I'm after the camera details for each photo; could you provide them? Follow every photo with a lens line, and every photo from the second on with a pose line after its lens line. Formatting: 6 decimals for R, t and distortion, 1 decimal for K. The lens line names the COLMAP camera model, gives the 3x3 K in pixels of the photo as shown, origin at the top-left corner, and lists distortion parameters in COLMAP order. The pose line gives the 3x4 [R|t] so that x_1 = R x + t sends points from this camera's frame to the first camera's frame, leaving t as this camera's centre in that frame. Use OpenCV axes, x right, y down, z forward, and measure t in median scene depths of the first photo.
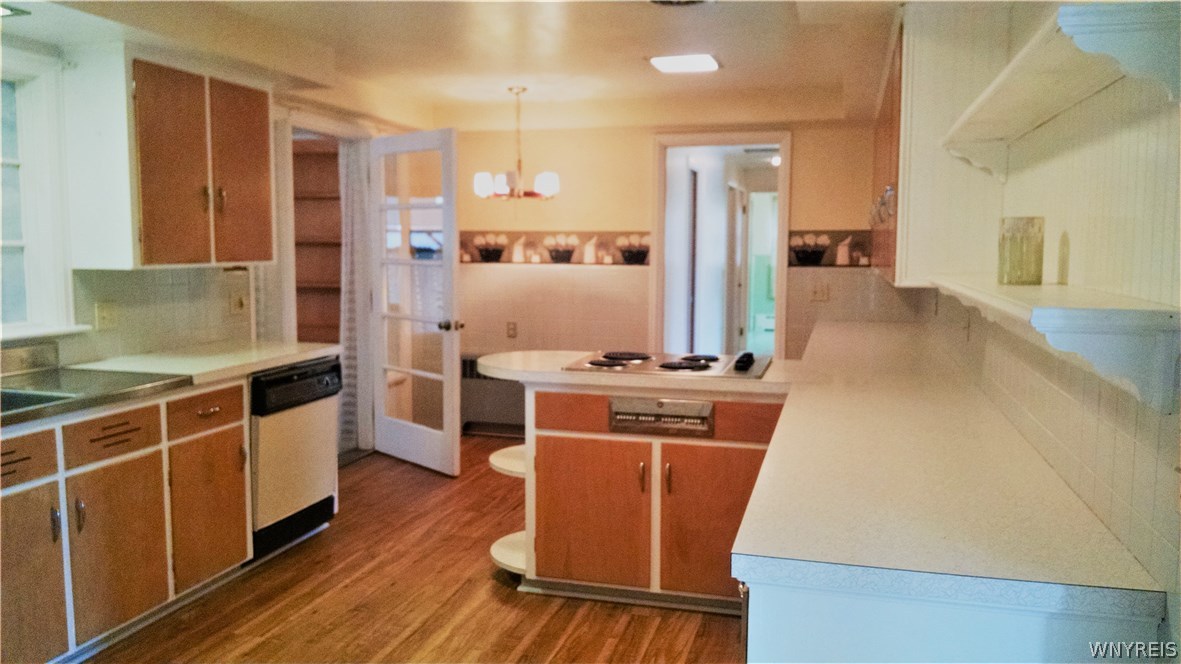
lens RADIAL K [[898.4, 0, 590.5], [0, 898.4, 332.0], [0, 0, 1]] dist [0.006026, 0.000193]
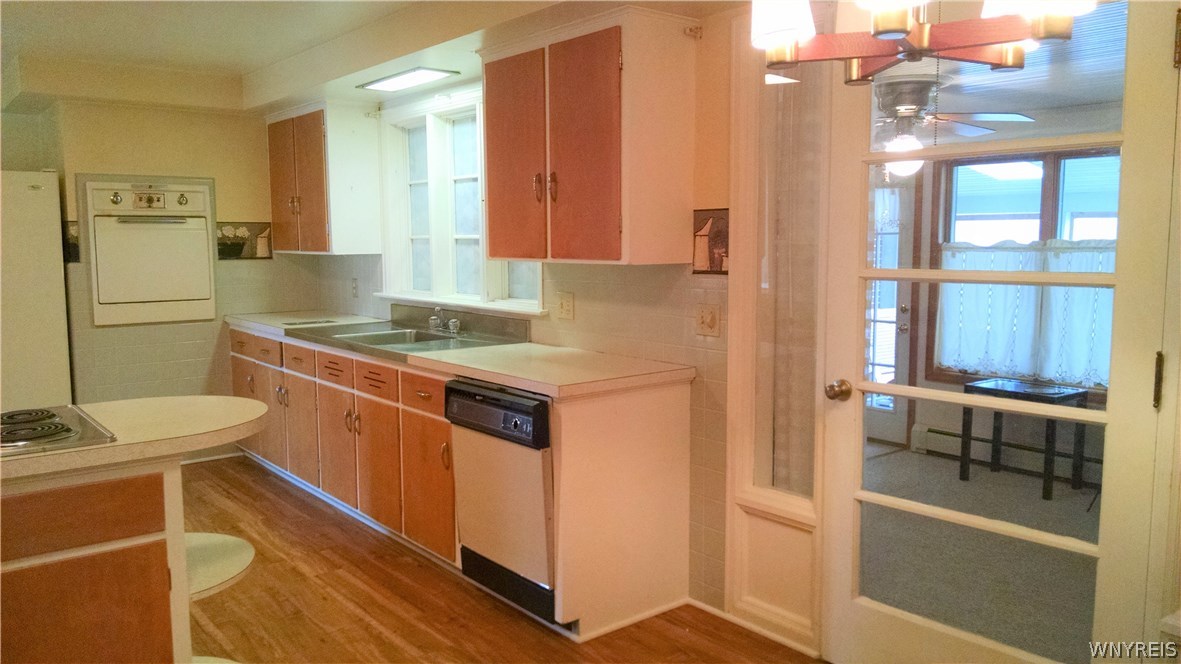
lens RADIAL K [[898.4, 0, 590.5], [0, 898.4, 332.0], [0, 0, 1]] dist [0.006026, 0.000193]
pose [[-0.575056, 0.085635, -0.813620, 0.304648], [-0.082648, 0.983338, 0.161913, -0.164524], [0.813928, 0.160353, -0.558397, 1.670355]]
